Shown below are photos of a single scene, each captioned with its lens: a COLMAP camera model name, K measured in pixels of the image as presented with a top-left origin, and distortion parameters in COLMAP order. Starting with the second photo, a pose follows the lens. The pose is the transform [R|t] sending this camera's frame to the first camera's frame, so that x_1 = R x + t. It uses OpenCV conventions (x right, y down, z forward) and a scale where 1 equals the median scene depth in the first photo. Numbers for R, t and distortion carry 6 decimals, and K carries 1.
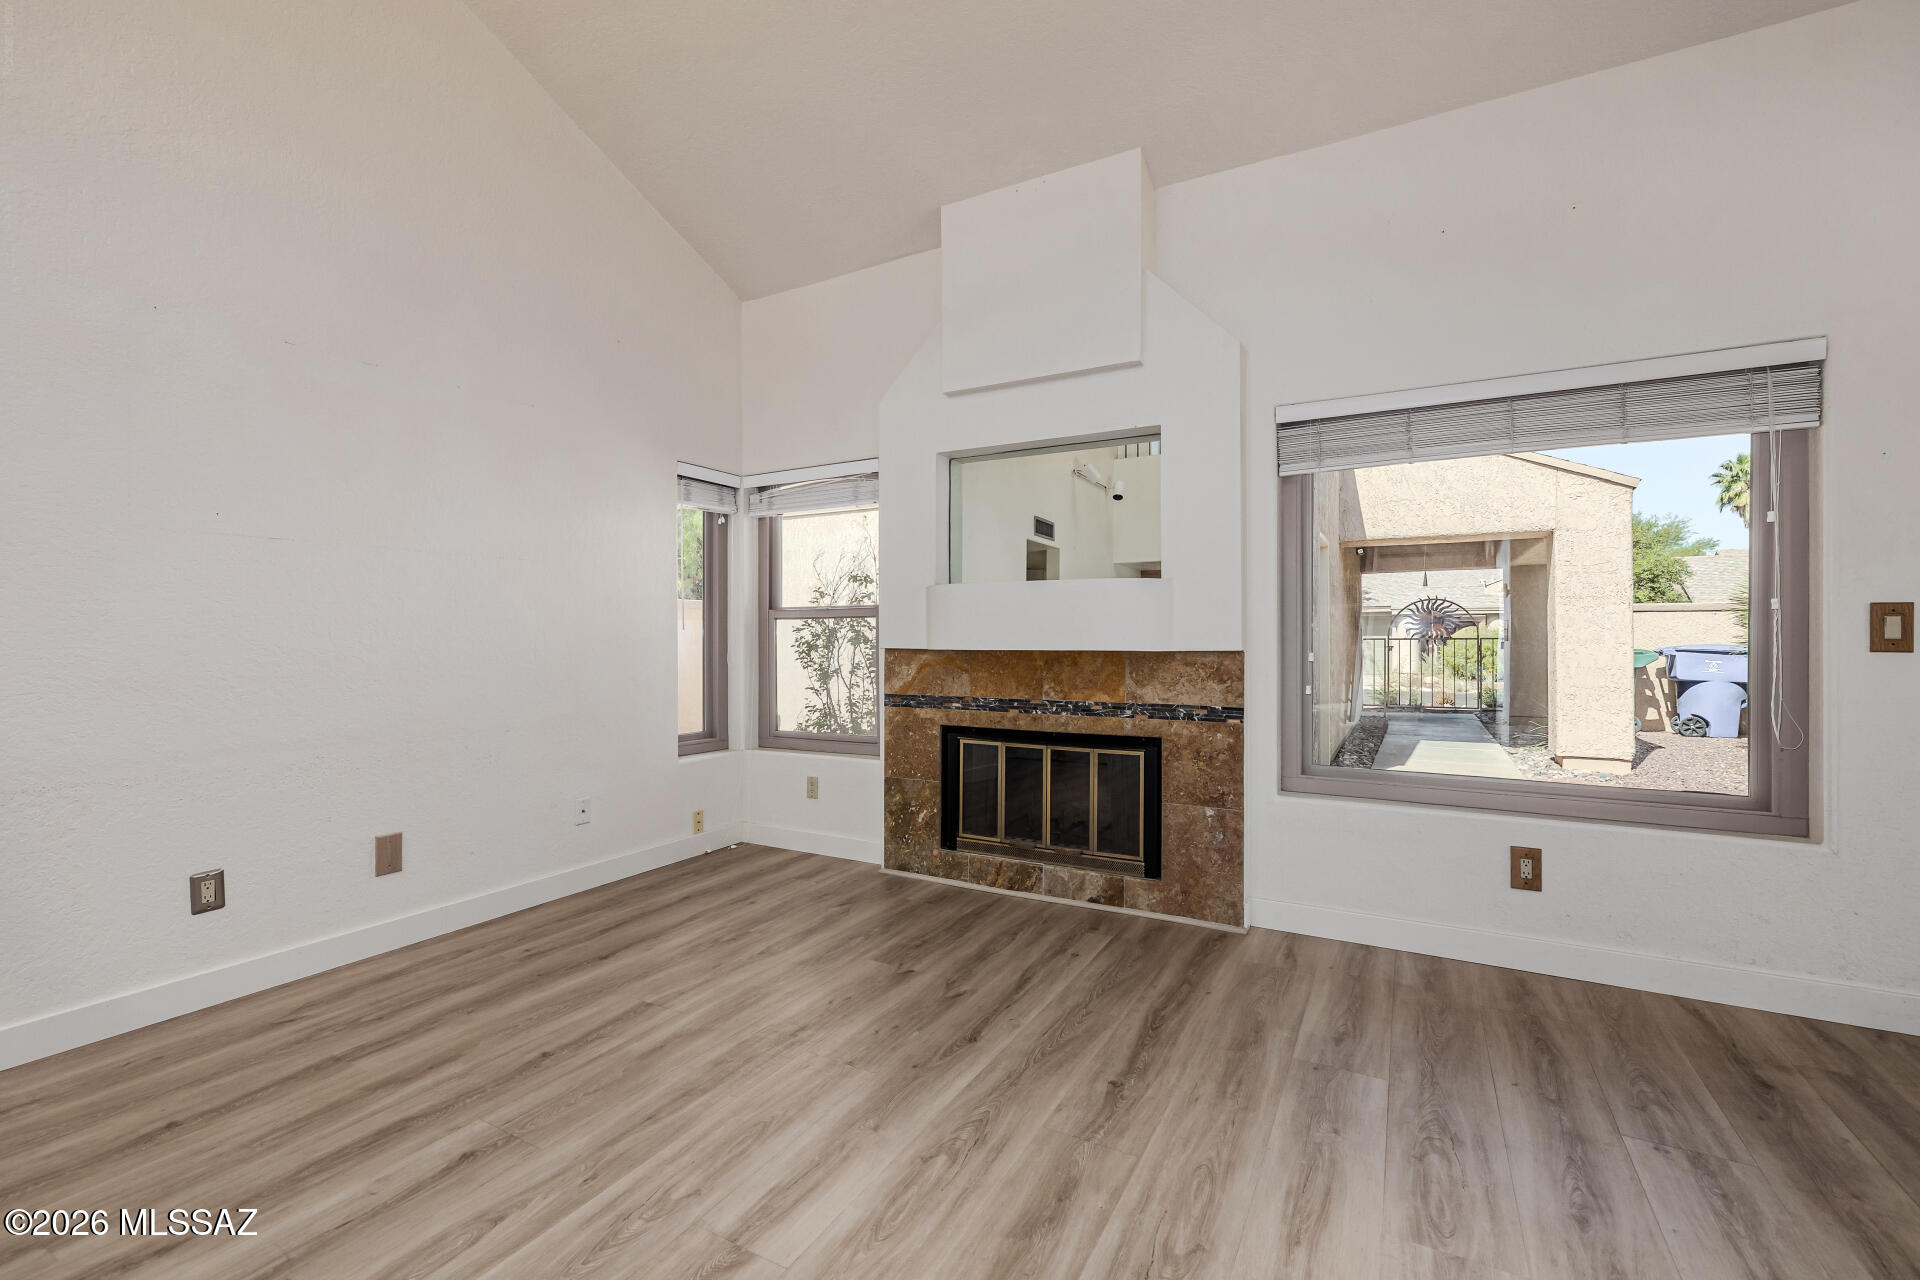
lens RADIAL K [[815.2, 0, 944.2], [0, 815.2, 640.6], [0, 0, 1]] dist [0.002233, 0.000049]
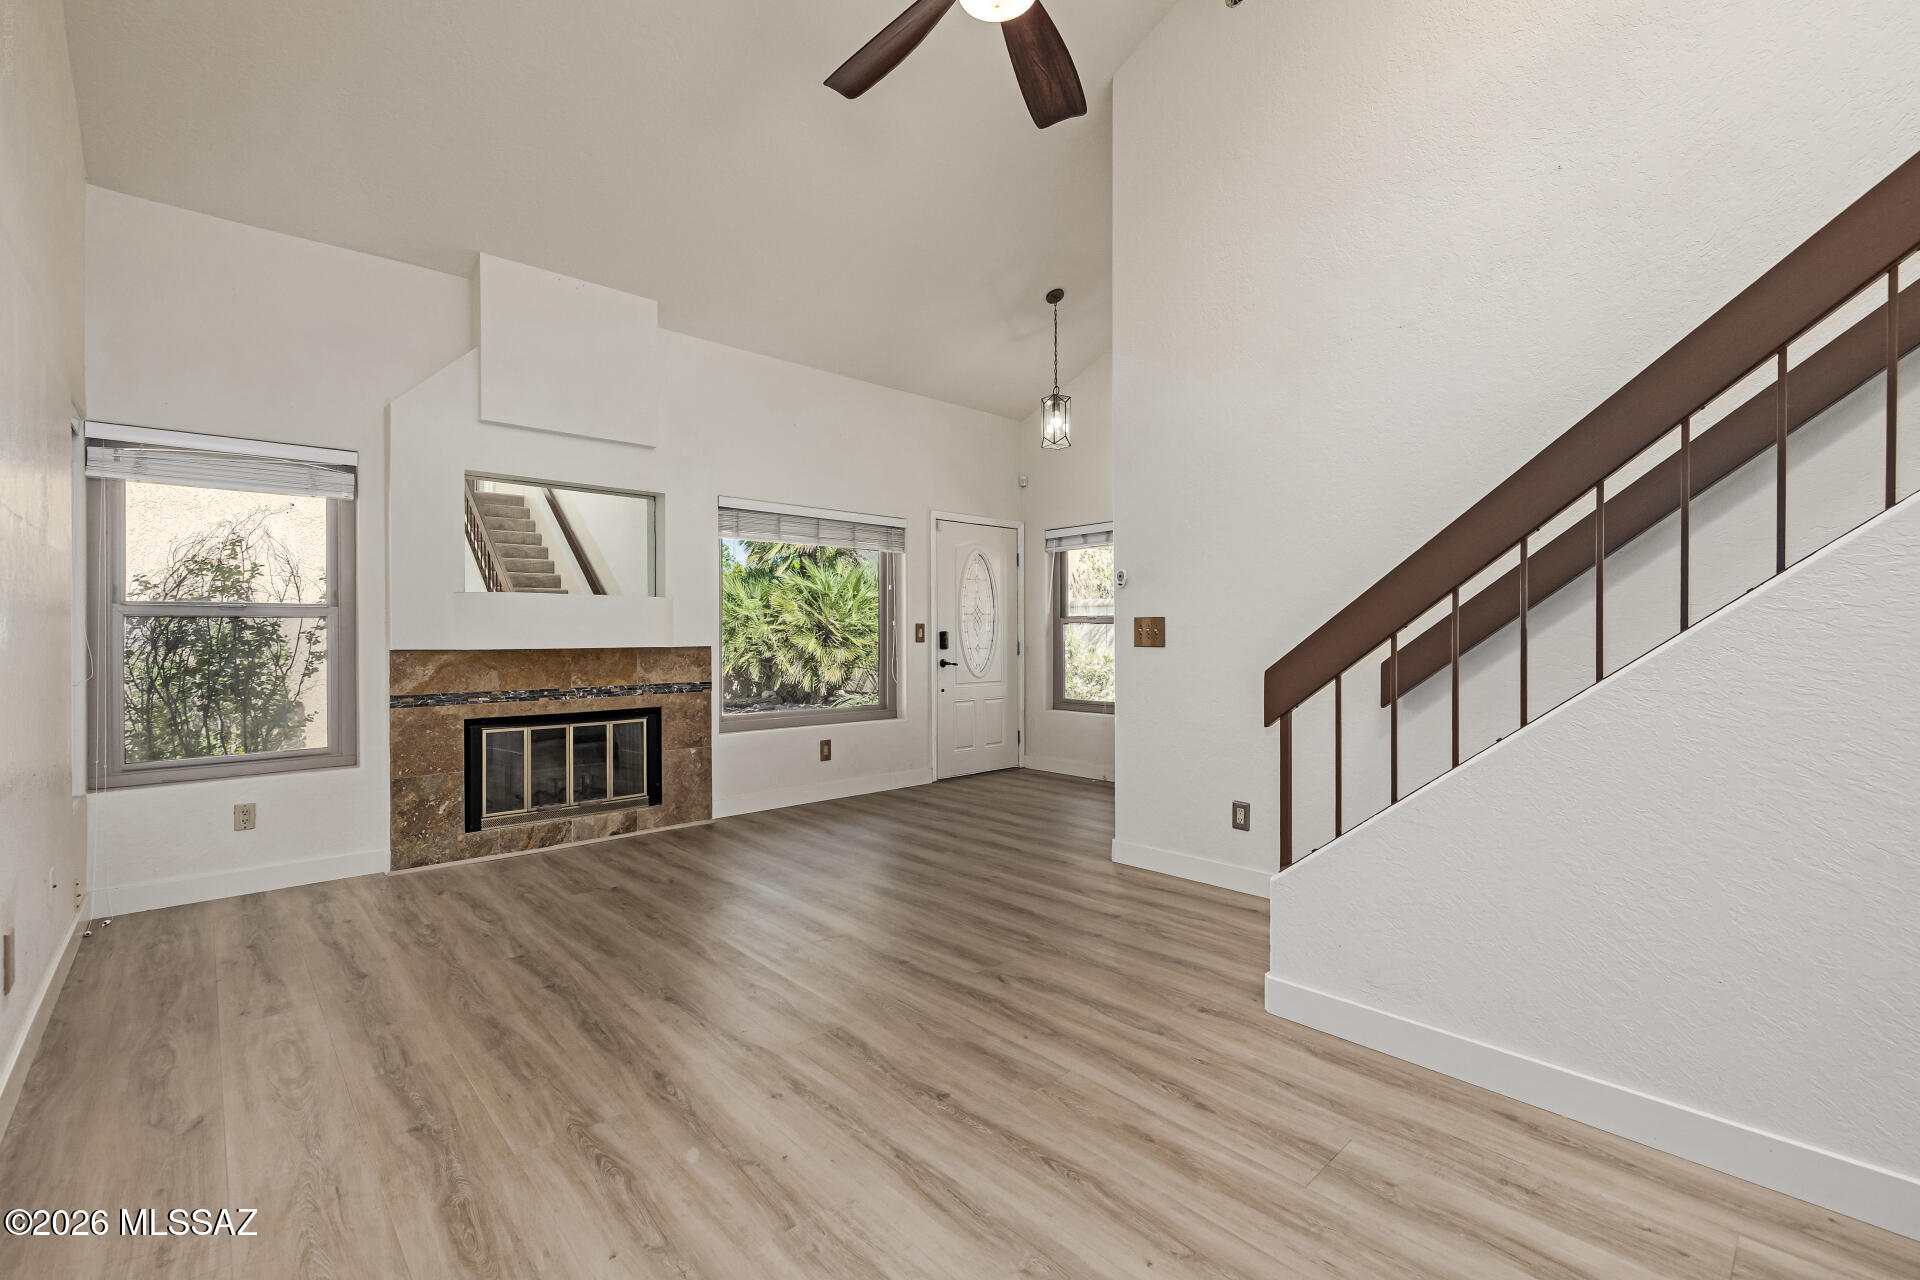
lens RADIAL K [[820.0, 0, 969.0], [0, 820.0, 639.1], [0, 0, 1]] dist [0.005106, 0.000182]
pose [[0.305316, -0.004810, 0.952239, -0.952948], [0.007377, 0.999969, 0.002686, -0.001794], [-0.952223, 0.006204, 0.305342, 0.025501]]
